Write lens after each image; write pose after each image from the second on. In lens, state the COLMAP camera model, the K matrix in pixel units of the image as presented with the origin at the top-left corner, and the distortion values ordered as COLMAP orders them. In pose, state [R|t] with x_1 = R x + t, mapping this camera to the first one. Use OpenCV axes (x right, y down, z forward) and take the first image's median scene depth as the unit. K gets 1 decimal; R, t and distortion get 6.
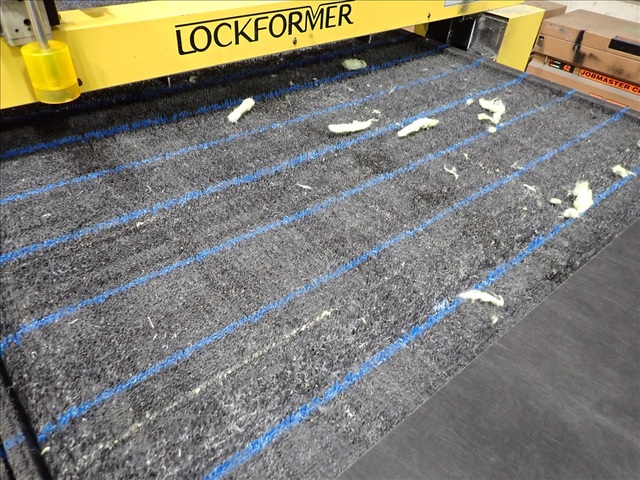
lens RADIAL K [[478.6, 0, 318.2], [0, 478.6, 241.1], [0, 0, 1]] dist [0.005685, -0.001755]
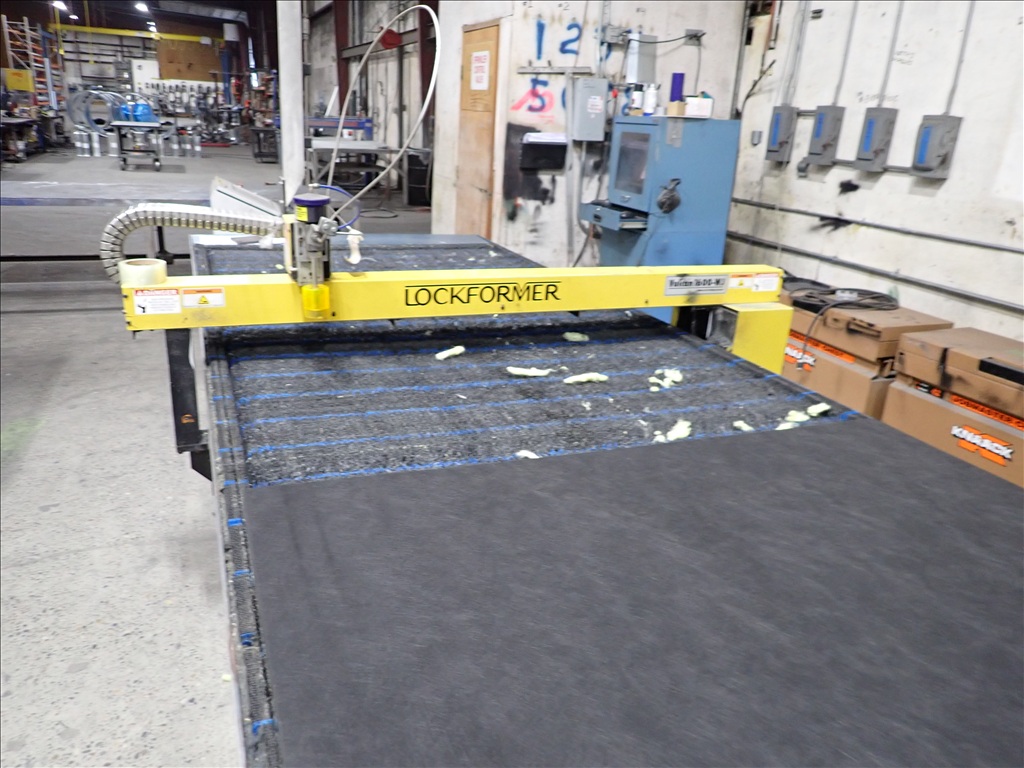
lens RADIAL K [[765.7, 0, 507.9], [0, 765.7, 382.5], [0, 0, 1]] dist [0.005685, -0.001755]
pose [[0.948815, 0.095191, -0.301147, 0.583549], [-0.196945, 0.923735, -0.328520, 0.419753], [0.246908, 0.371014, 0.895201, -0.717474]]
